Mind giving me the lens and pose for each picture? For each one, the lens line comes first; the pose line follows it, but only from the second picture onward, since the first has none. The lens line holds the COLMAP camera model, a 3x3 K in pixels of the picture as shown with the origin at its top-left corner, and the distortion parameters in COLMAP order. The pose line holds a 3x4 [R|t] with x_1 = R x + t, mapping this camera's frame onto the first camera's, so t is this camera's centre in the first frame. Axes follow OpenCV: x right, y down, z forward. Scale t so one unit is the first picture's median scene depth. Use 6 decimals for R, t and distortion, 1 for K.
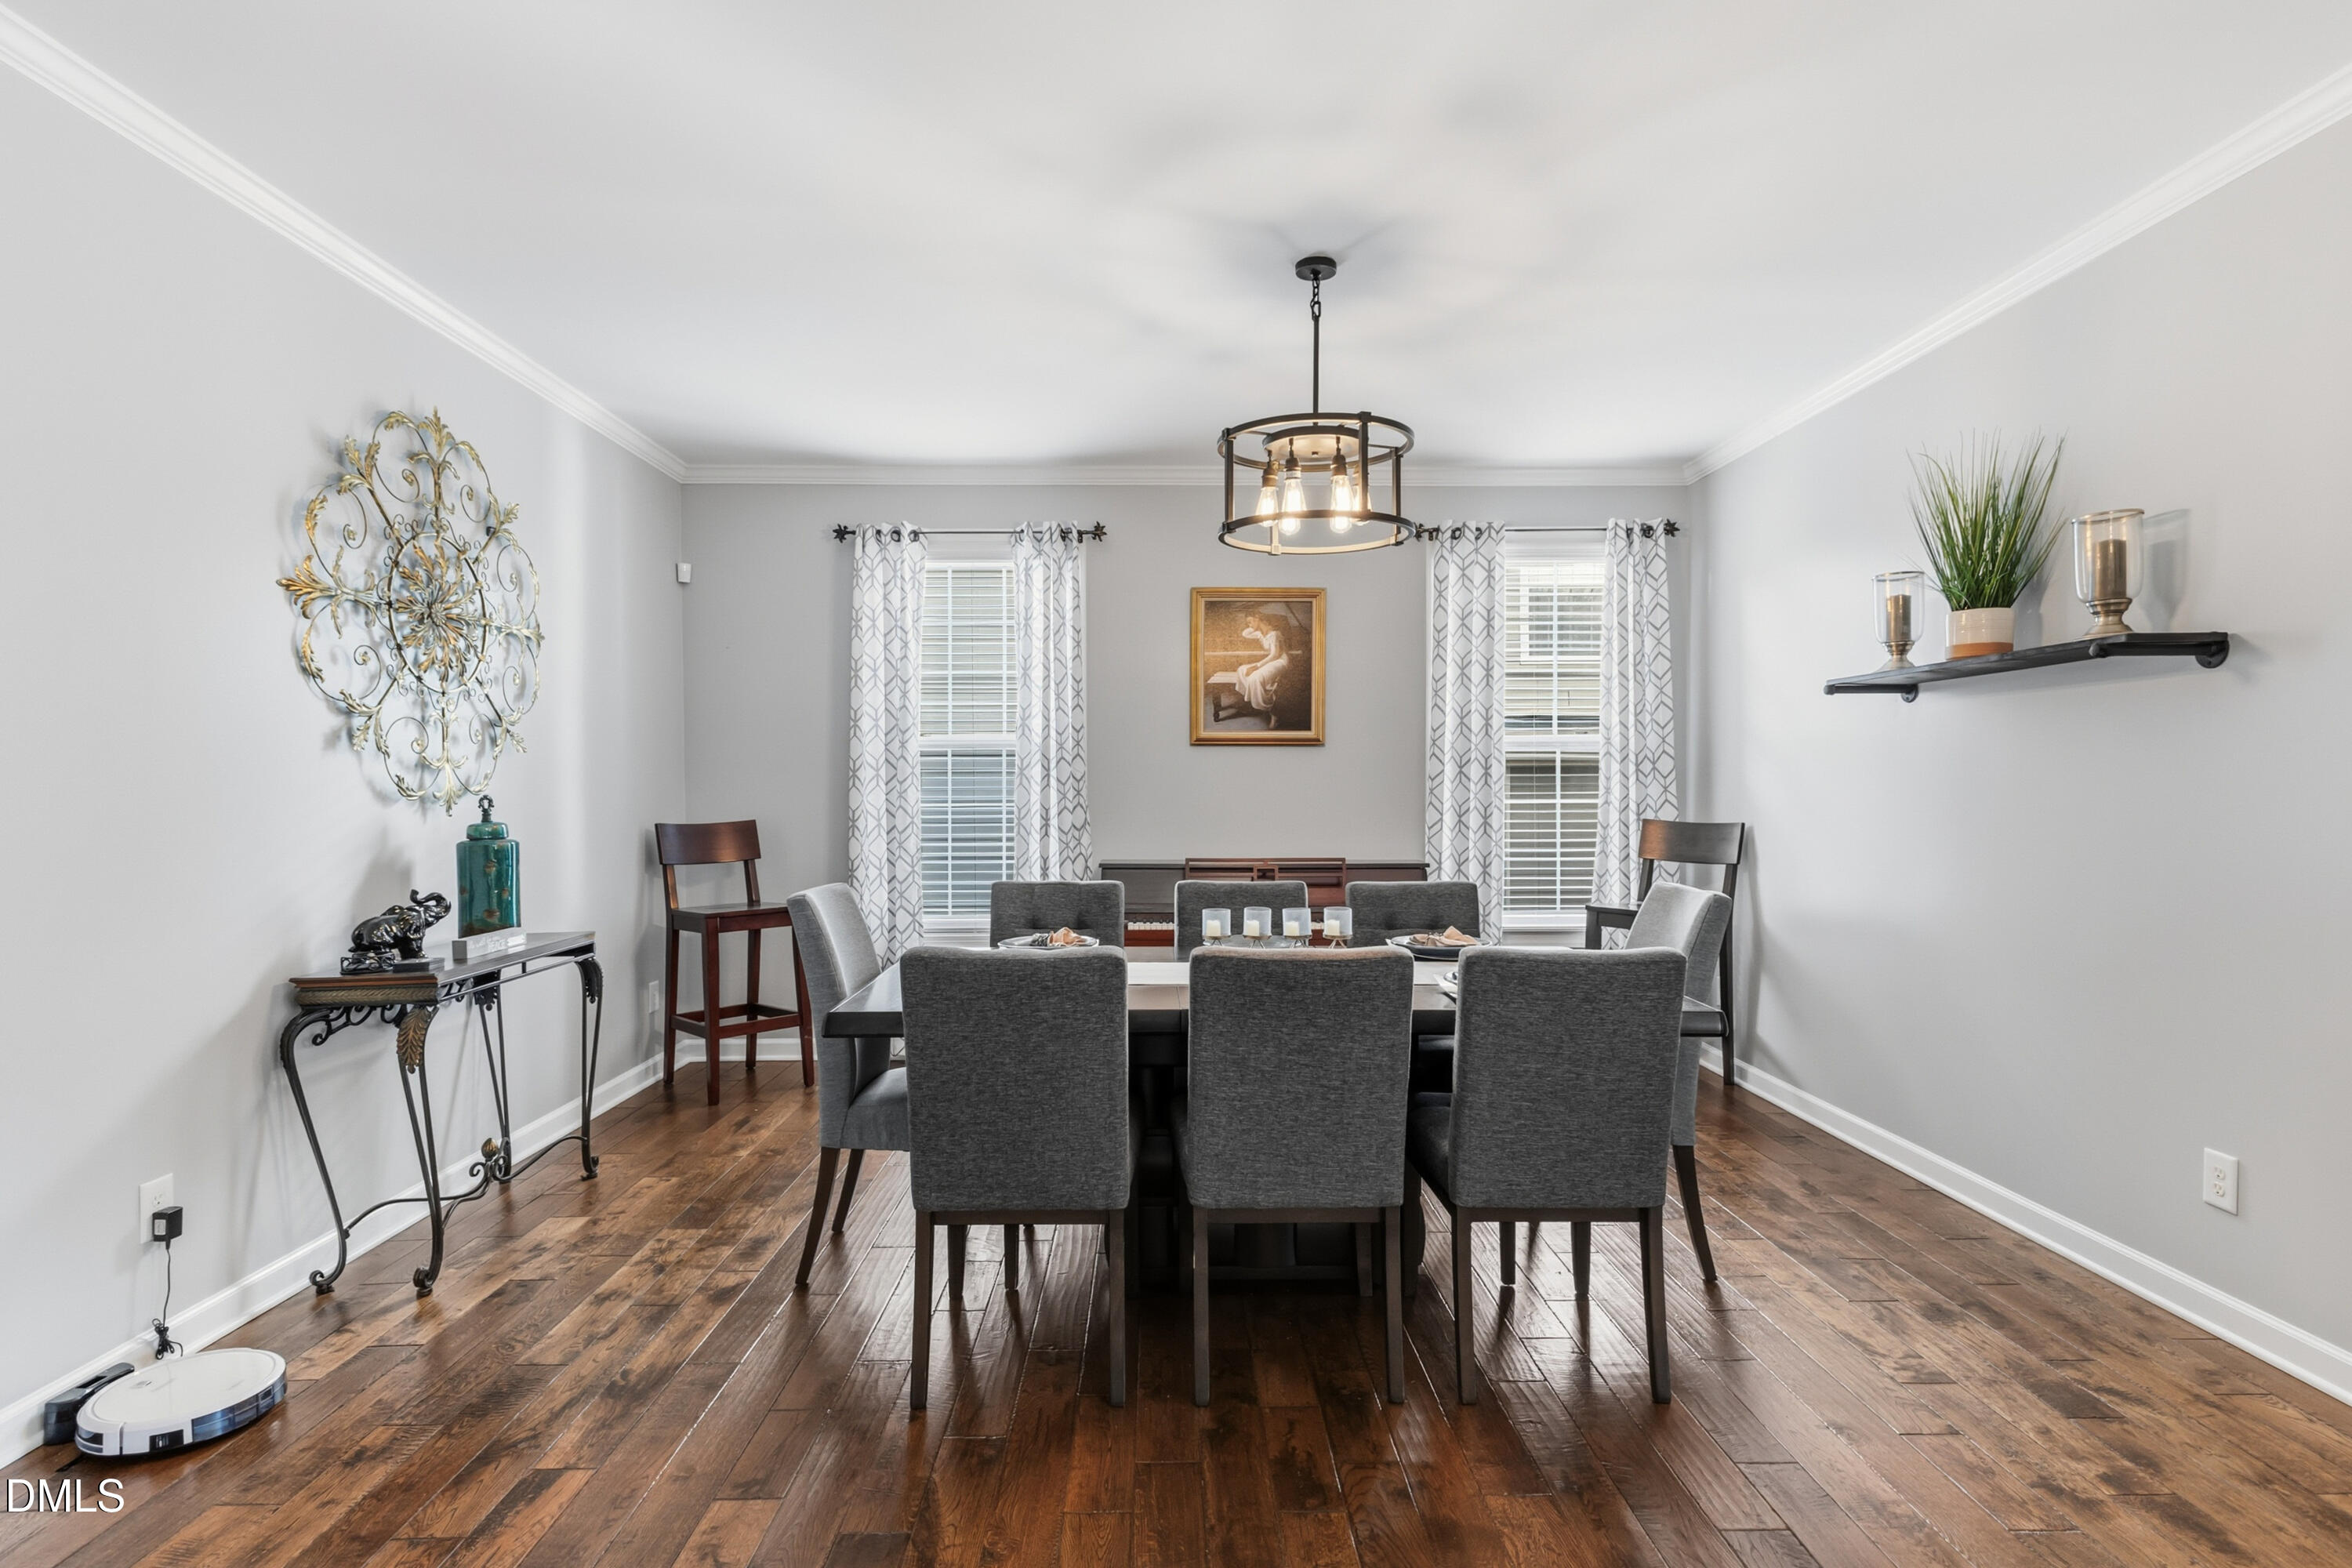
lens RADIAL K [[1220.5, 0, 1192.0], [0, 1220.5, 785.1], [0, 0, 1]] dist [0.017459, 0.000165]
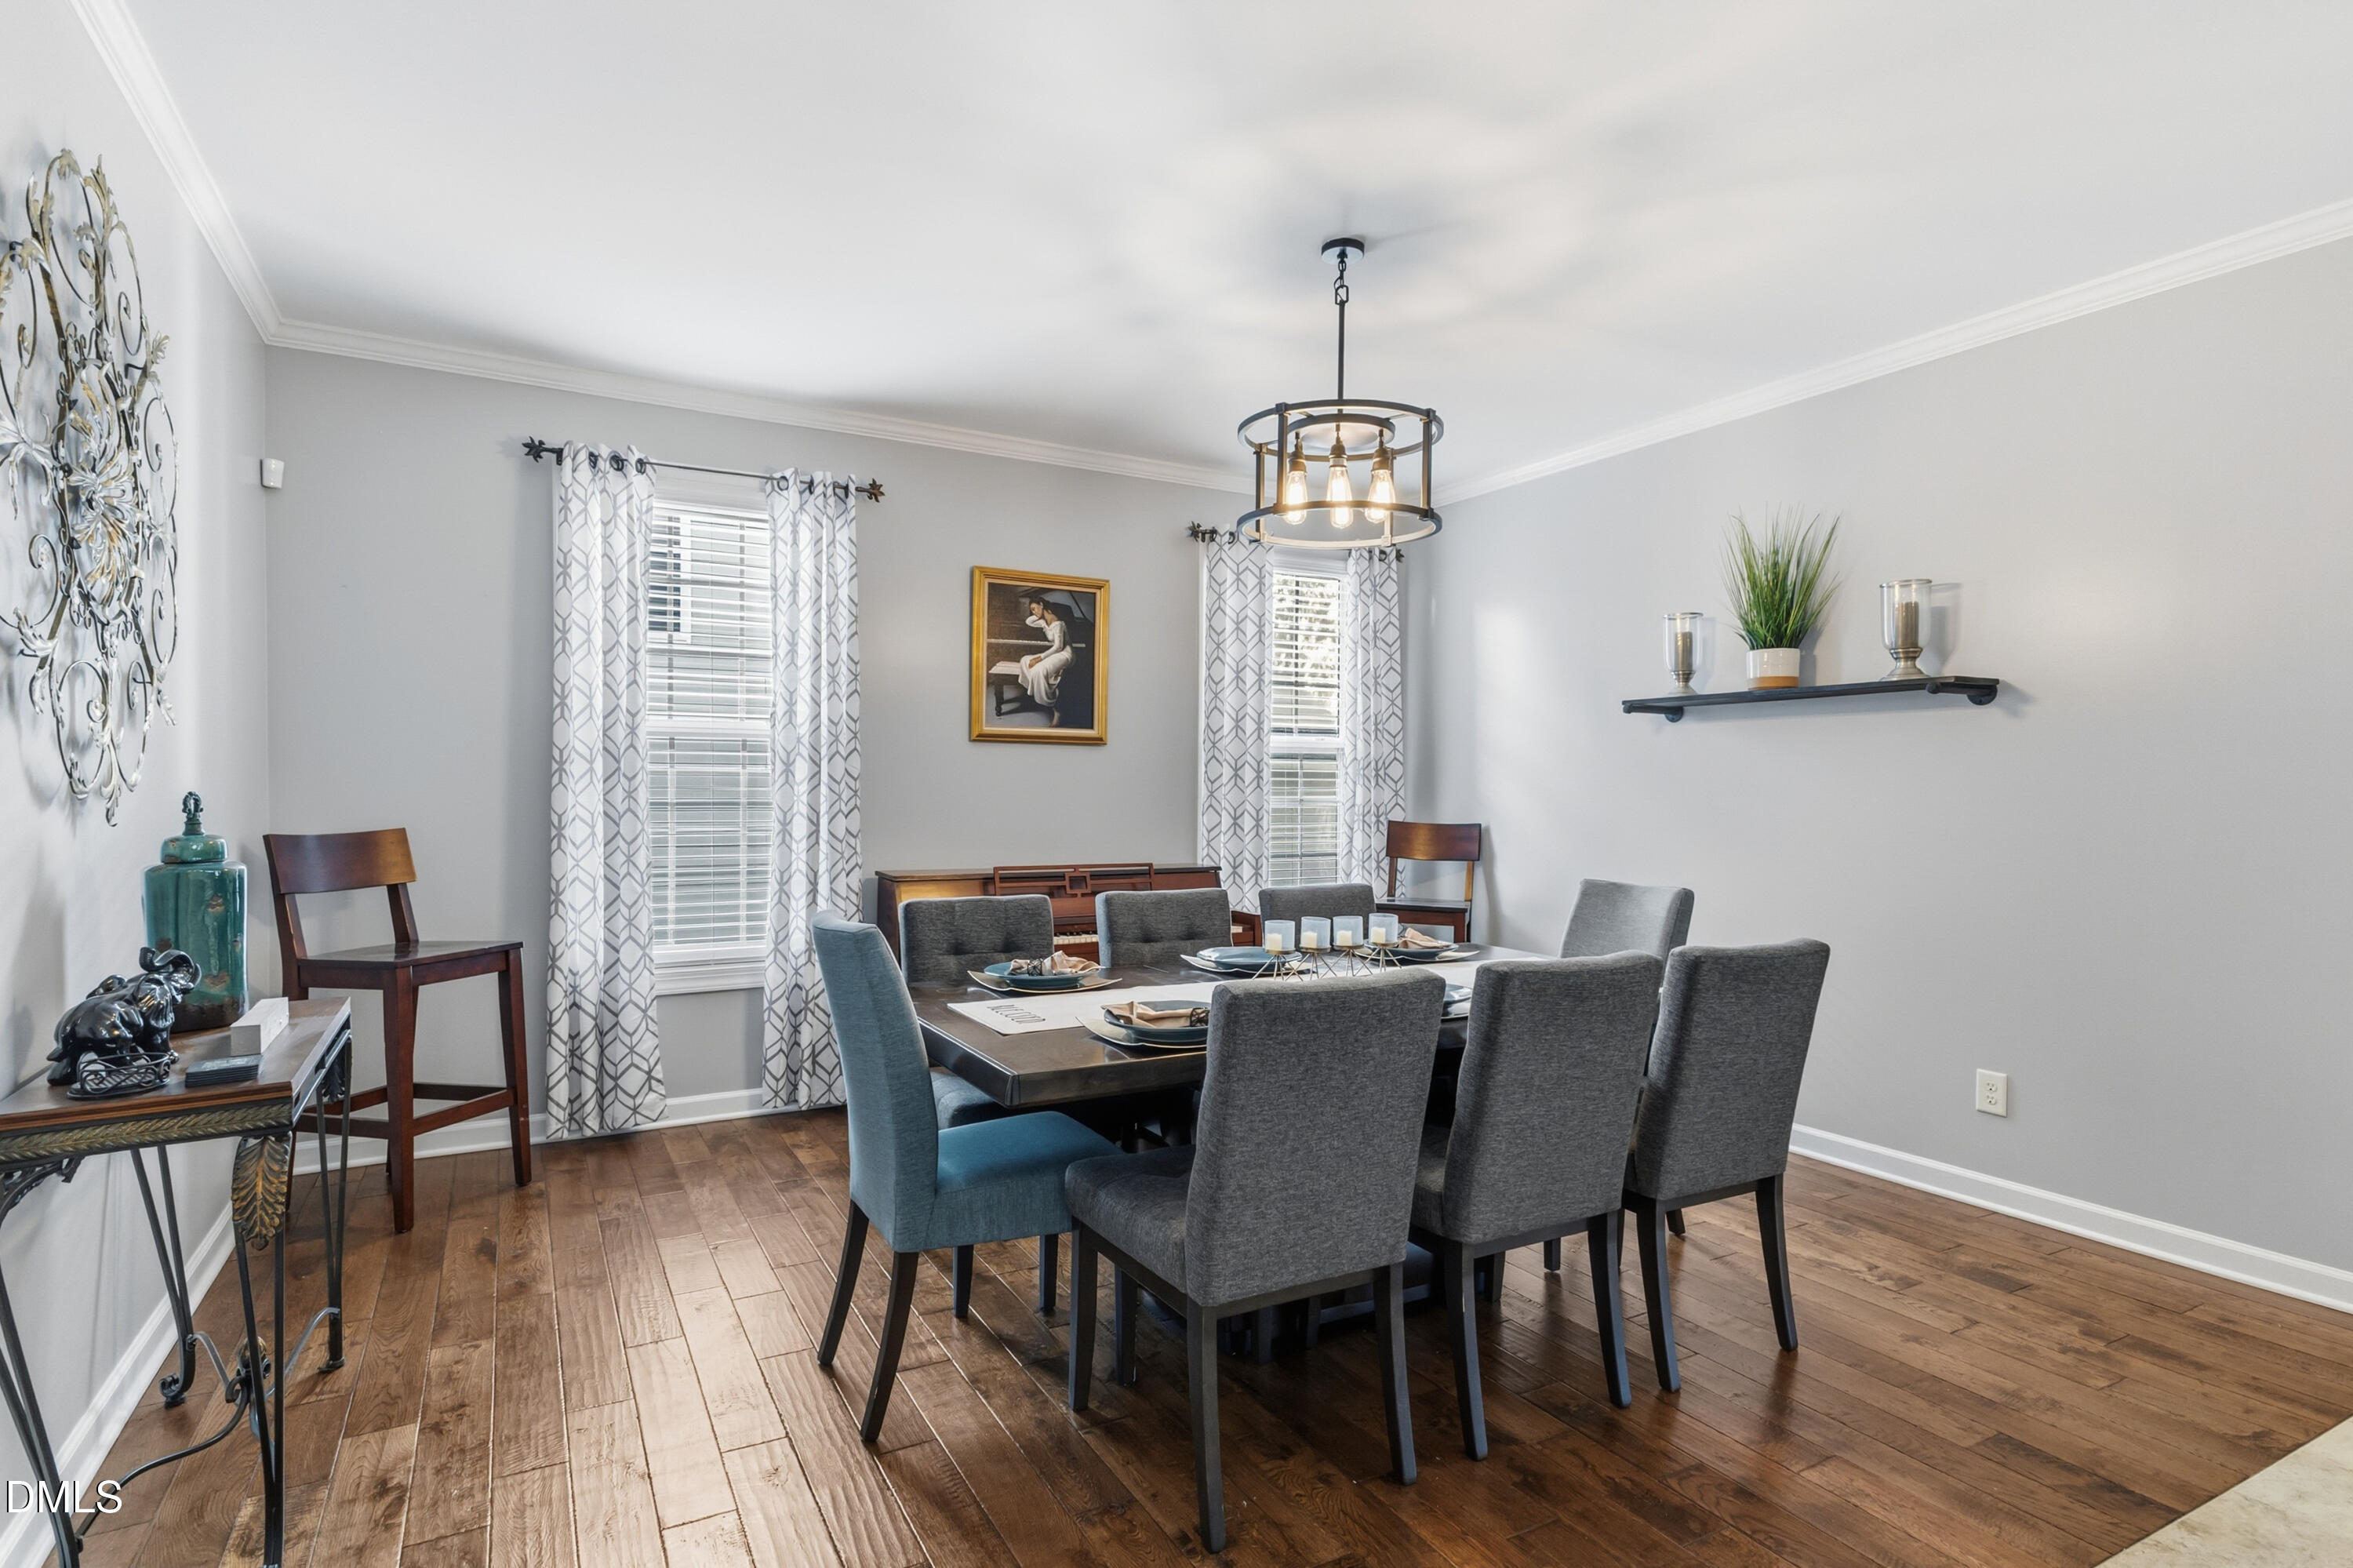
lens RADIAL K [[1221.0, 0, 1188.0], [0, 1221.0, 781.9], [0, 0, 1]] dist [0.017459, 0.000165]
pose [[0.876720, 0.010802, 0.480880, -0.364517], [-0.008655, 0.999940, -0.006681, 0.002342], [-0.480923, 0.001695, 0.876761, 0.168597]]
